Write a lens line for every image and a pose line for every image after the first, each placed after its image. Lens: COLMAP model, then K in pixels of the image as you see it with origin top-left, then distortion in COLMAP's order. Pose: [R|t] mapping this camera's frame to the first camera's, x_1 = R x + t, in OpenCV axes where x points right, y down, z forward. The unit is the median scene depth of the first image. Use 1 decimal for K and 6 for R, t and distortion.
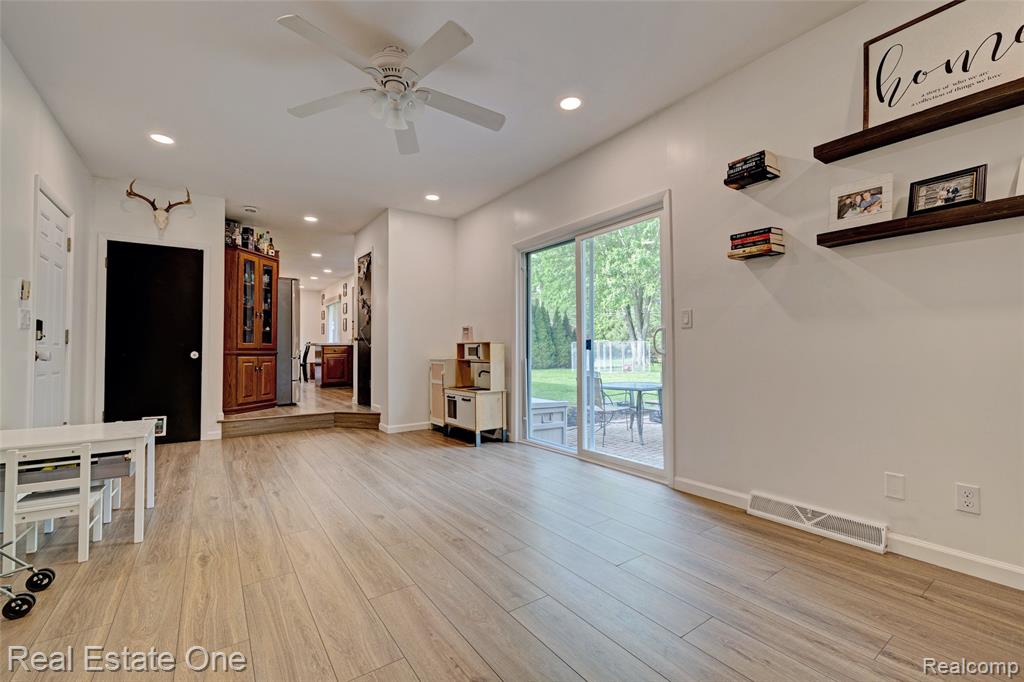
lens RADIAL K [[429.6, 0, 511.3], [0, 429.6, 339.0], [0, 0, 1]] dist [-0.001172, -0.000043]
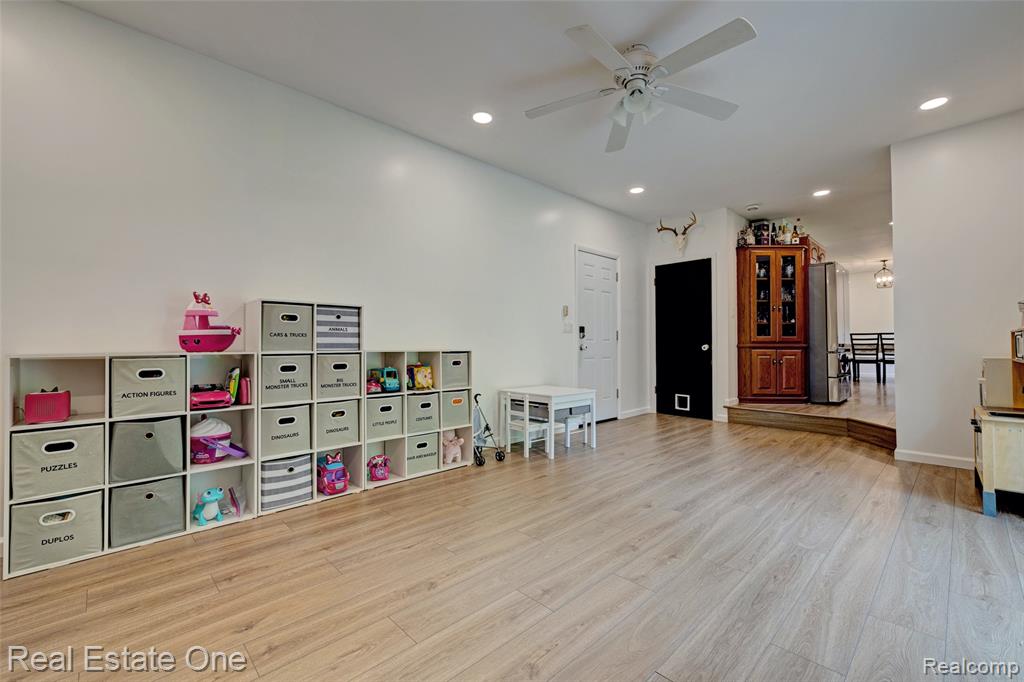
lens RADIAL K [[429.6, 0, 511.3], [0, 429.6, 339.0], [0, 0, 1]] dist [-0.001172, -0.000043]
pose [[0.149367, -0.009641, -0.988735, 0.350285], [0.027928, 0.999595, -0.005528, 0.004846], [0.988387, -0.026787, 0.149576, 0.277732]]
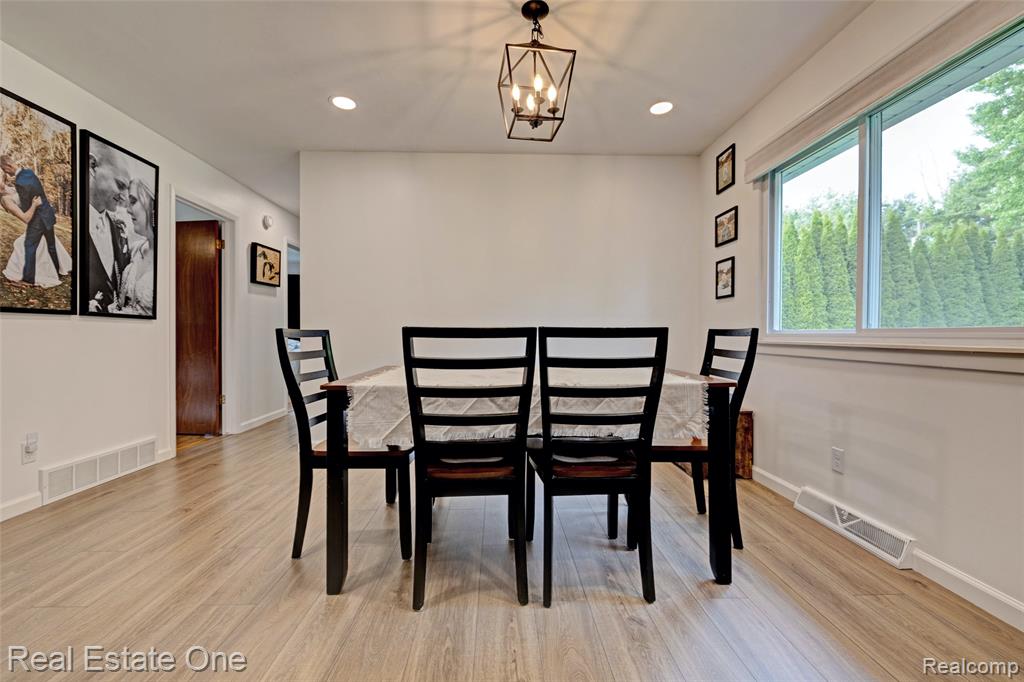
lens RADIAL K [[429.6, 0, 511.3], [0, 429.6, 339.0], [0, 0, 1]] dist [-0.001172, -0.000043]
pose [[0.833990, 0.013078, -0.551625, -1.015535], [0.005917, 0.999450, 0.032640, 0.010336], [0.551748, -0.030486, 0.833453, 1.774024]]
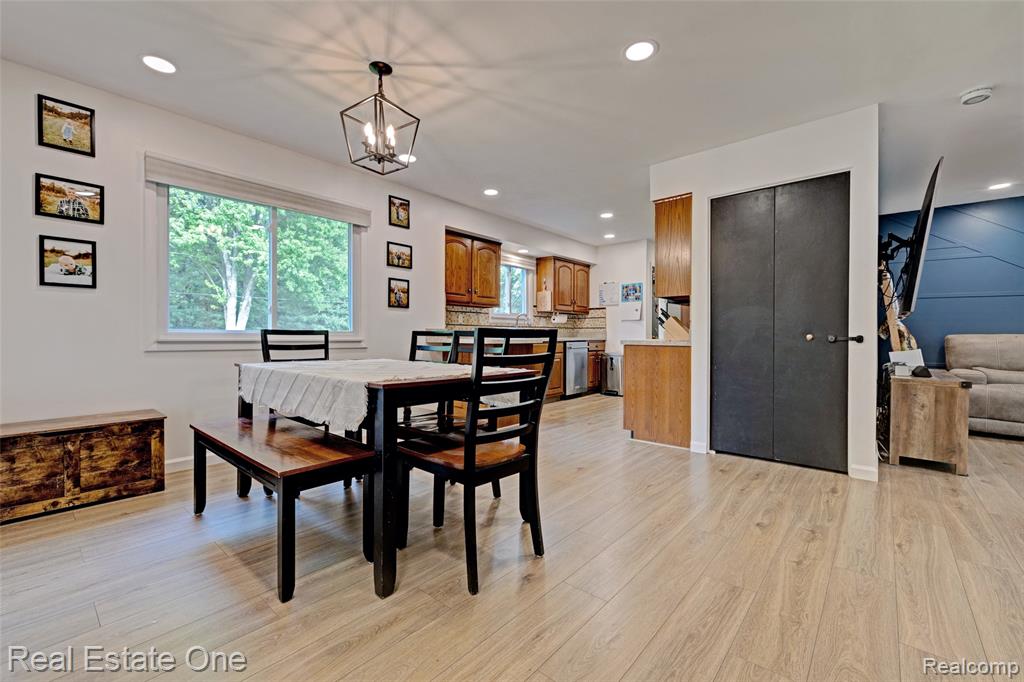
lens RADIAL K [[429.6, 0, 511.3], [0, 429.6, 339.0], [0, 0, 1]] dist [-0.001172, -0.000043]
pose [[-0.236750, -0.001972, 0.971569, -1.768333], [-0.025044, 0.999678, -0.004073, 0.024145], [-0.971248, -0.025297, -0.236723, 2.108480]]
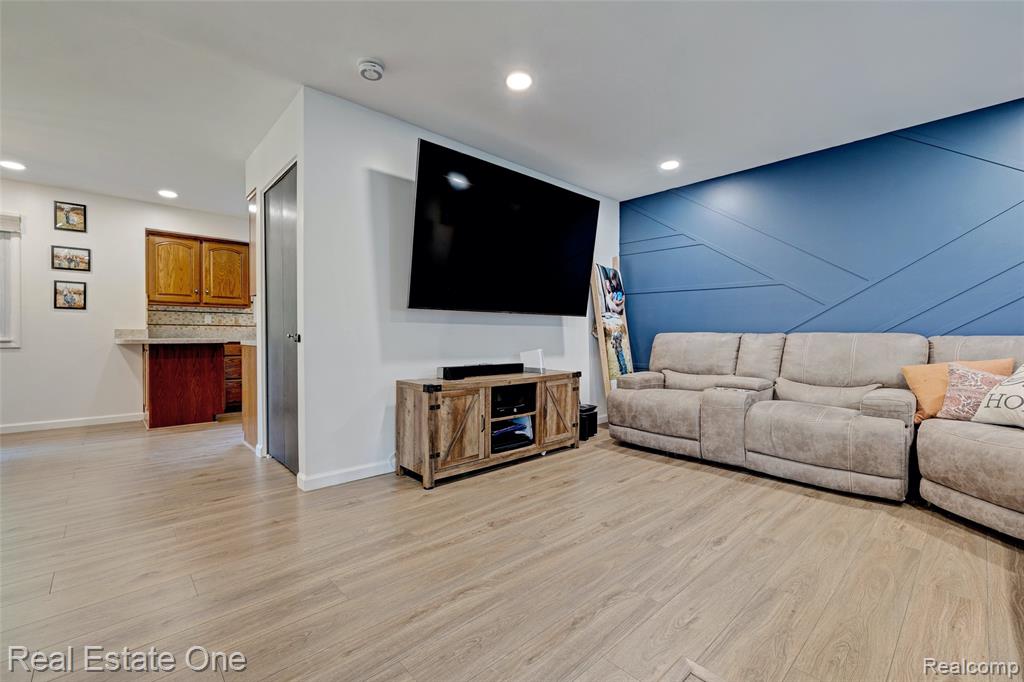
lens RADIAL K [[436.2, 0, 510.5], [0, 436.2, 339.2], [0, 0, 1]] dist [-0.001722, 0.000223]
pose [[-0.130916, -0.001924, 0.991392, -1.902164], [-0.023337, 0.999727, -0.001142, 0.004750], [-0.991119, -0.023285, -0.130925, 1.290216]]
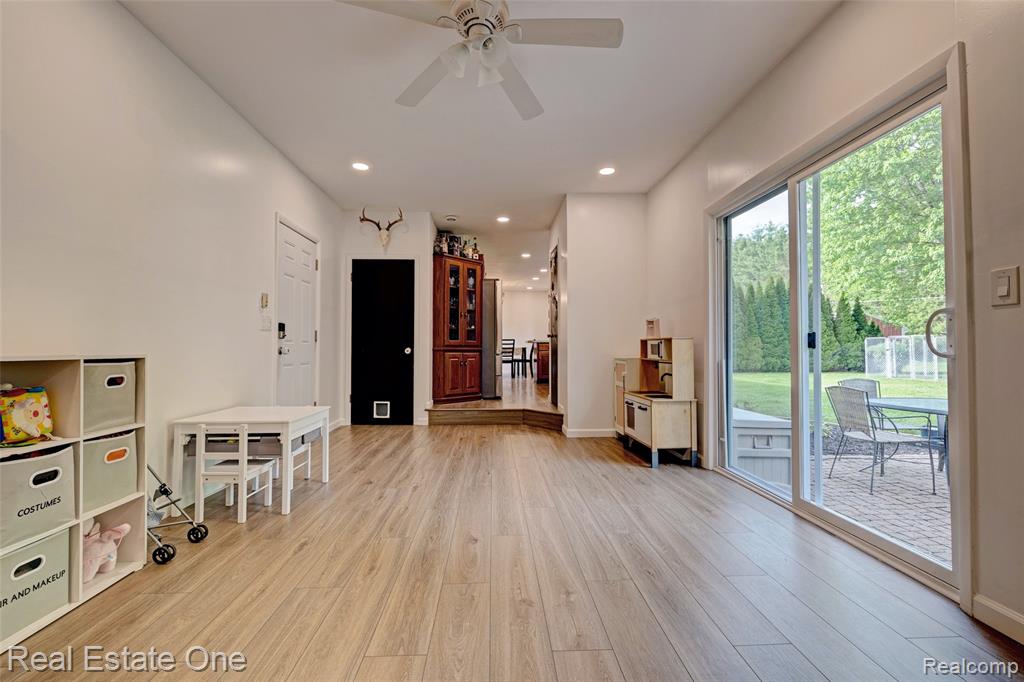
lens RADIAL K [[429.6, 0, 511.3], [0, 429.6, 339.0], [0, 0, 1]] dist [-0.001172, -0.000043]
pose [[0.843343, -0.006186, -0.537341, 0.117423], [0.009589, 0.999948, 0.003539, 0.003830], [0.537291, -0.008137, 0.843358, 0.164827]]
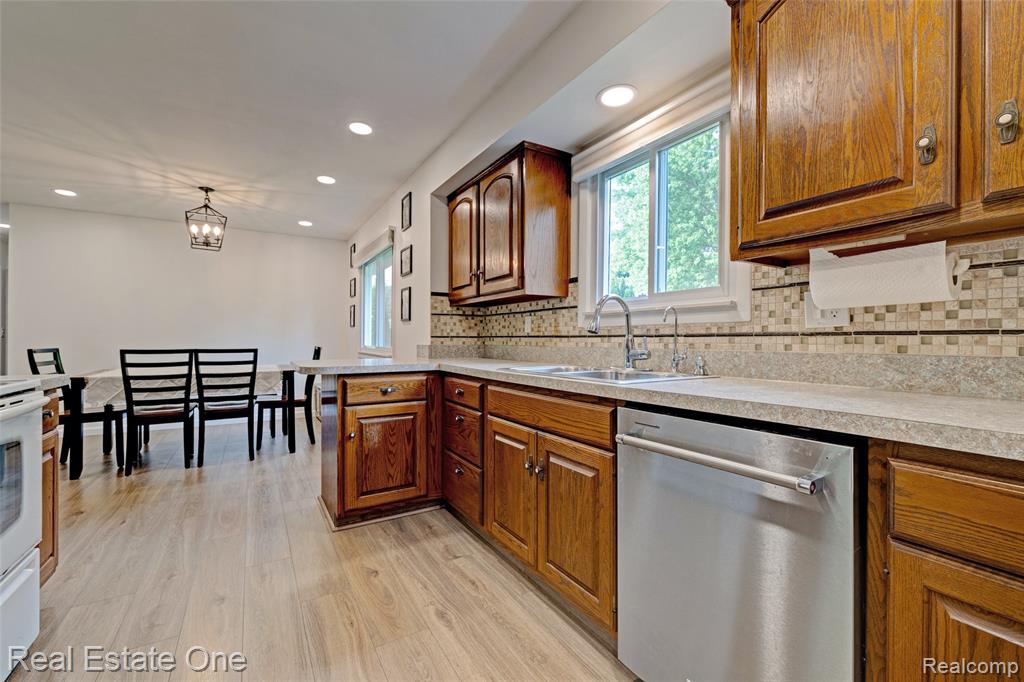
lens RADIAL K [[429.6, 0, 511.3], [0, 429.6, 339.0], [0, 0, 1]] dist [-0.001172, -0.000043]
pose [[0.997231, 0.009618, -0.073745, -0.569088], [-0.008077, 0.999743, 0.021174, -0.025151], [0.073930, -0.020520, 0.997052, 1.343781]]
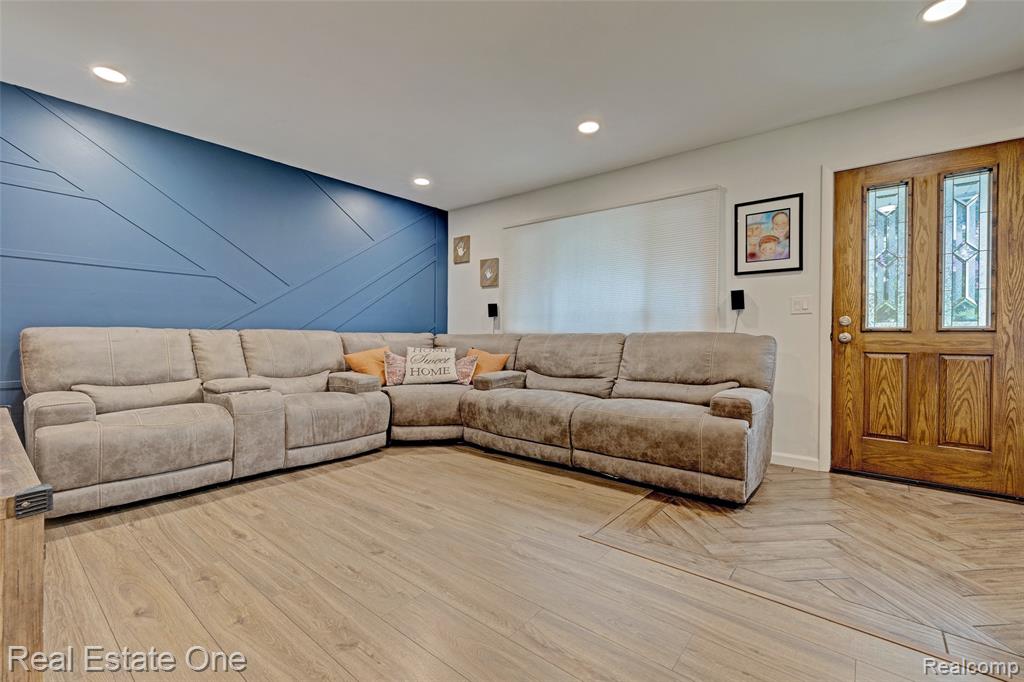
lens RADIAL K [[435.4, 0, 513.9], [0, 435.4, 338.8], [0, 0, 1]] dist [-0.003890, -0.000074]
pose [[-0.962548, 0.006778, -0.271026, -1.463759], [0.009483, 0.999917, -0.008674, 0.008452], [0.270944, -0.010919, -0.962533, 1.546624]]
